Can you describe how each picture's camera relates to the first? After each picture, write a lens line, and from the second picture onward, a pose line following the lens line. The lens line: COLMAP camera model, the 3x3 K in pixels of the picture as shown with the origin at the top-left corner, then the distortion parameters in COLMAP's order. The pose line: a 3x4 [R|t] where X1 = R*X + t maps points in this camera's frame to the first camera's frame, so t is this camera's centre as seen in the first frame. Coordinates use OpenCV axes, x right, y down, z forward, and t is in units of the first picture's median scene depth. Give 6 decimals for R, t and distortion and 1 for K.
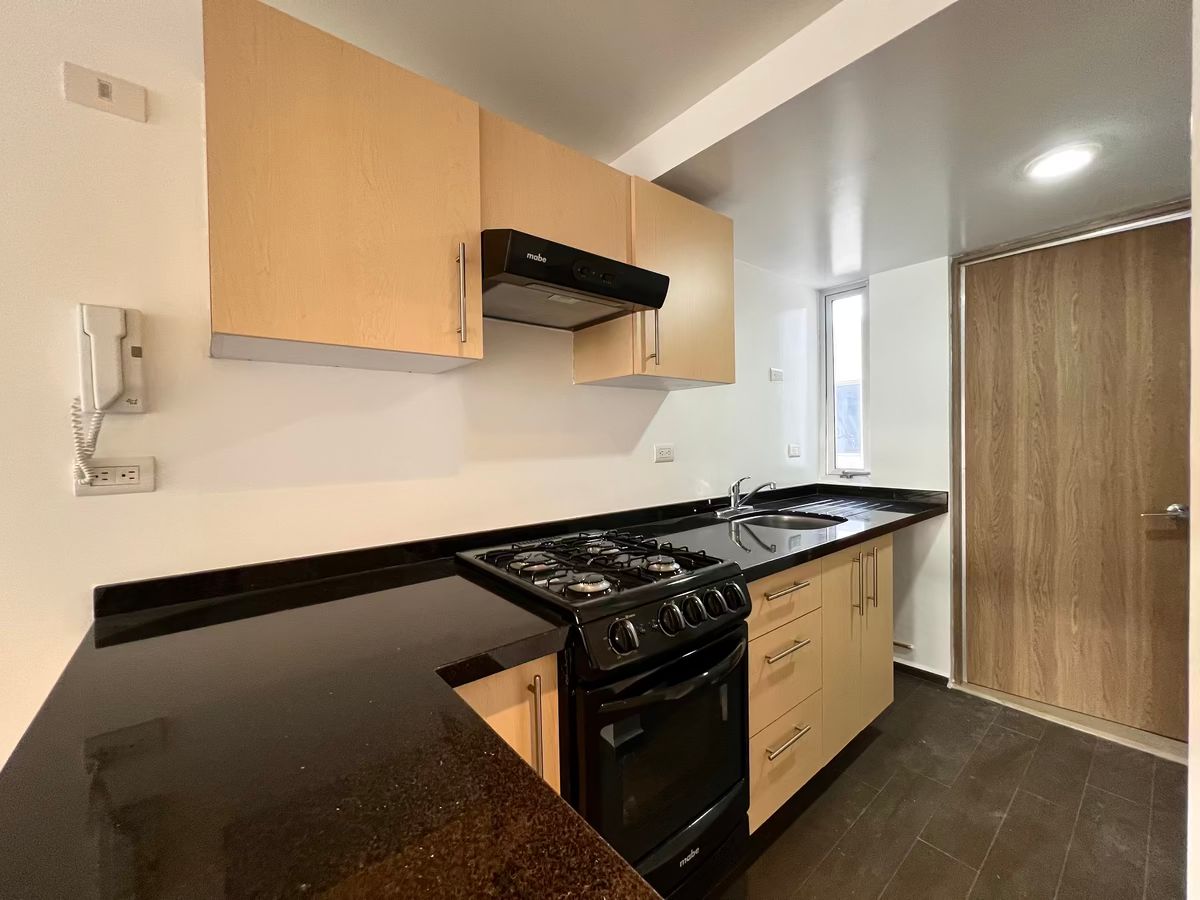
lens RADIAL K [[482.9, 0, 593.3], [0, 482.9, 446.1], [0, 0, 1]] dist [-0.001344, -0.000012]
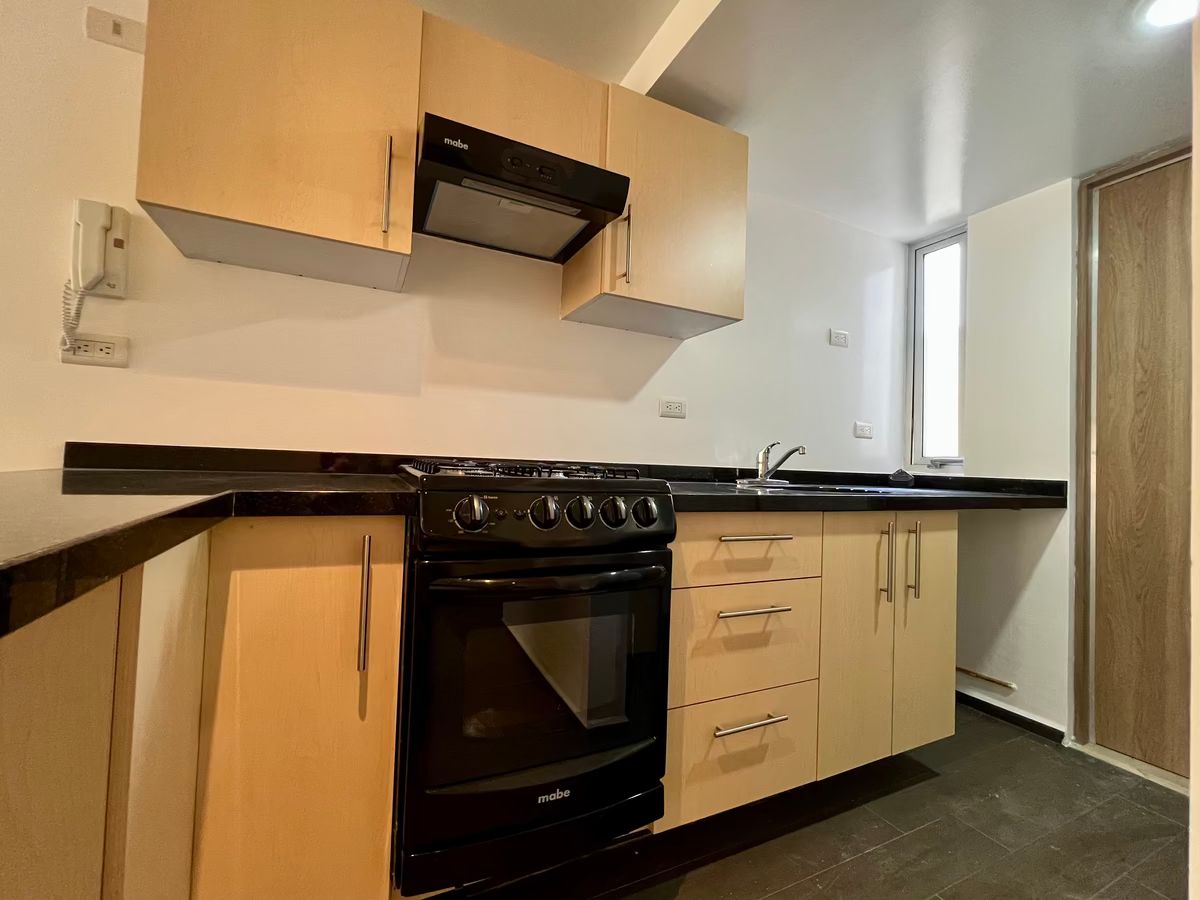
lens RADIAL K [[504.6, 0, 596.2], [0, 504.6, 448.2], [0, 0, 1]] dist [0.000495, 0.000135]
pose [[0.970265, 0.046331, -0.237570, 0.259153], [-0.057770, 0.997471, -0.041412, 0.151598], [0.235050, 0.053905, 0.970487, 0.064752]]
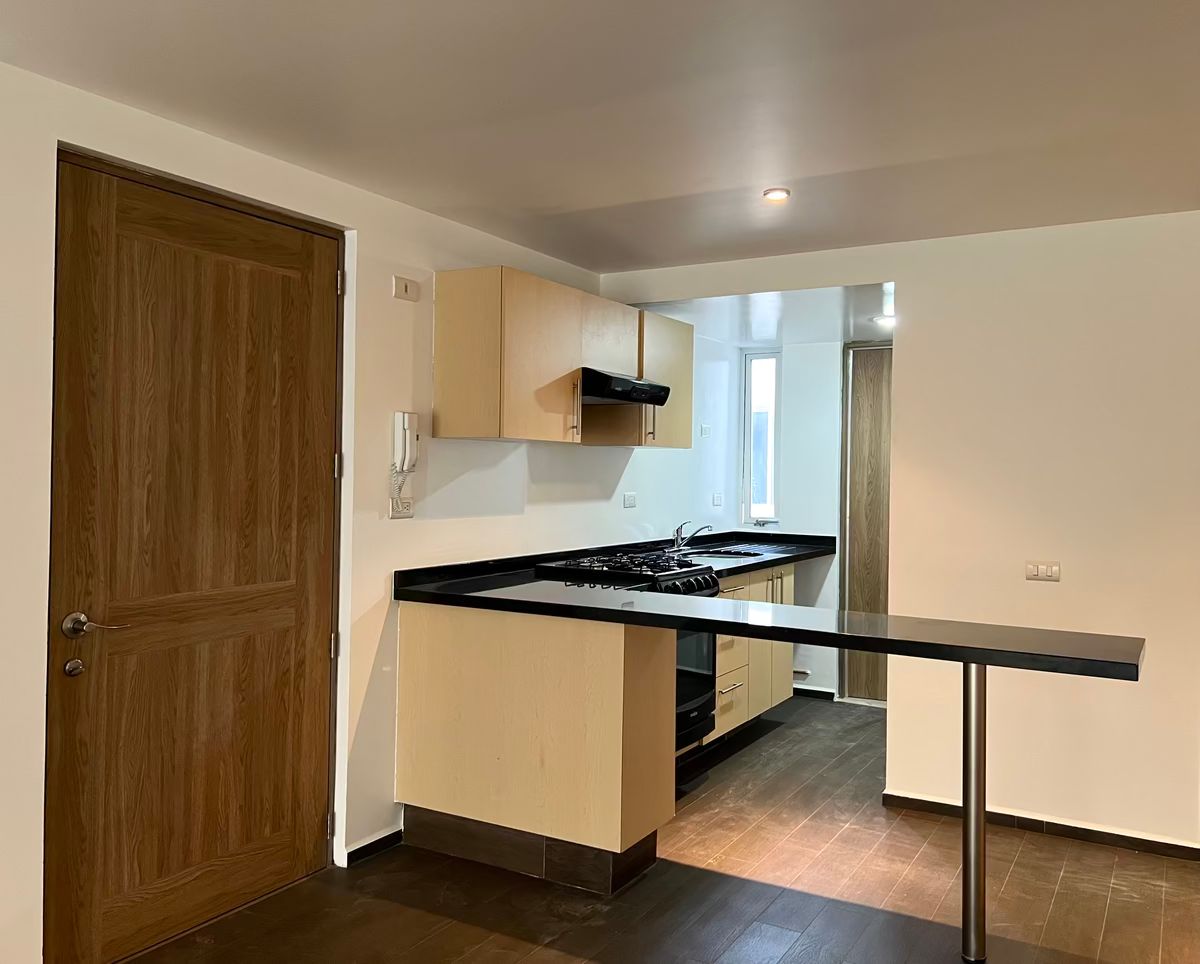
lens RADIAL K [[986.2, 0, 600.0], [0, 986.2, 482.0], [0, 0, 1]] dist [0.050815, -0.000328]
pose [[0.940237, 0.023449, 0.339713, -0.843532], [-0.022353, 0.999725, -0.007139, -0.013202], [-0.339787, -0.000881, 0.940502, -1.431245]]
